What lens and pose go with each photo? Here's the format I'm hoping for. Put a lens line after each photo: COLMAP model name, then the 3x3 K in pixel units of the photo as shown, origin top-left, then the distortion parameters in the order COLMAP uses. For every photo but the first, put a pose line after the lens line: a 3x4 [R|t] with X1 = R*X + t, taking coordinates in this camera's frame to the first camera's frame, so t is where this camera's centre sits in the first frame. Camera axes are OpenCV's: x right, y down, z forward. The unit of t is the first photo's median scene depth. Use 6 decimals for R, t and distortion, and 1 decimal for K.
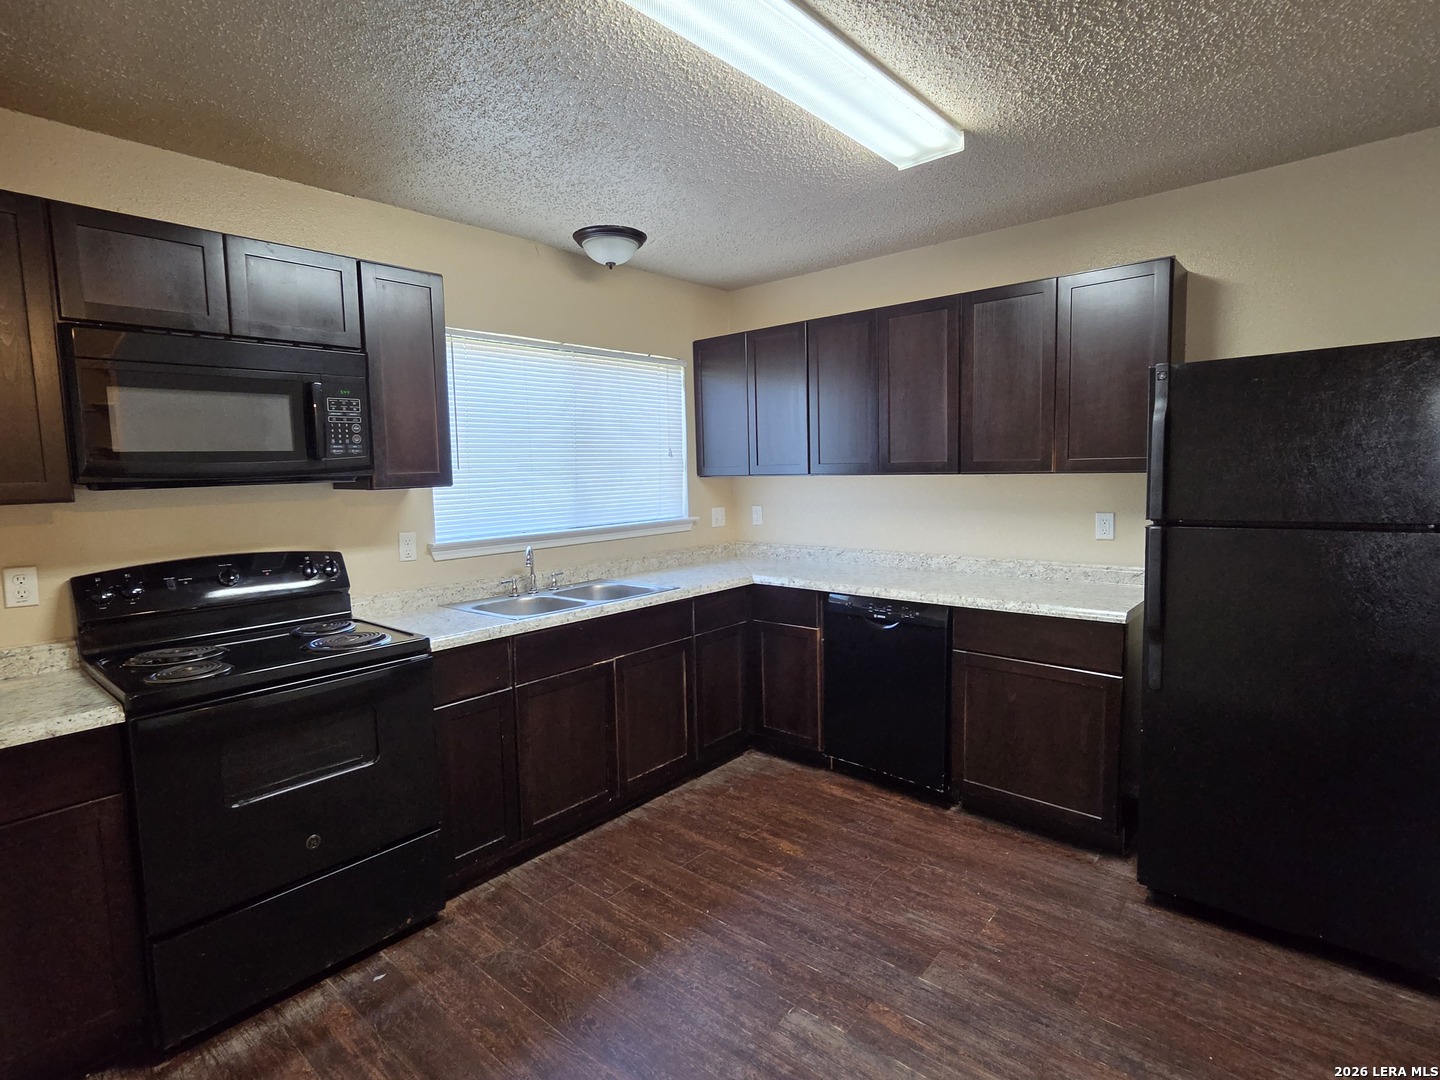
lens RADIAL K [[729.5, 0, 716.1], [0, 729.5, 535.2], [0, 0, 1]] dist [-0.013604, 0.006371]
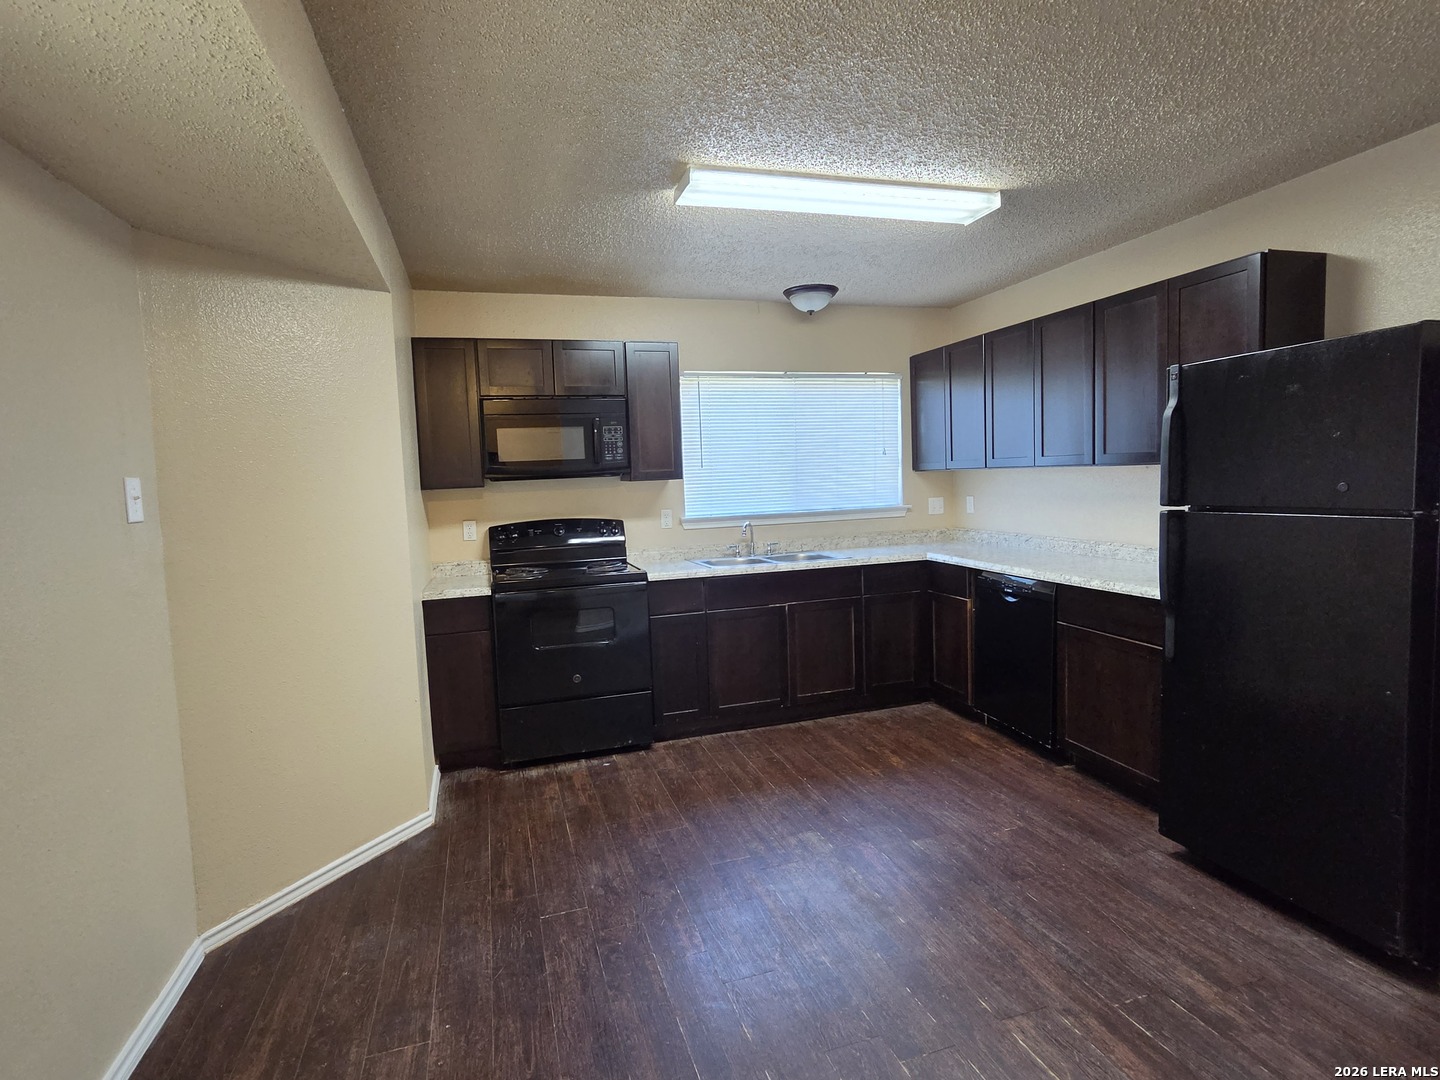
lens RADIAL K [[729.5, 0, 718.2], [0, 729.5, 537.0], [0, 0, 1]] dist [-0.013604, 0.006371]
pose [[0.853367, 0.036189, -0.520052, 0.499324], [-0.032025, 0.999343, 0.016993, 0.025528], [0.520325, 0.002154, 0.853965, -0.263812]]
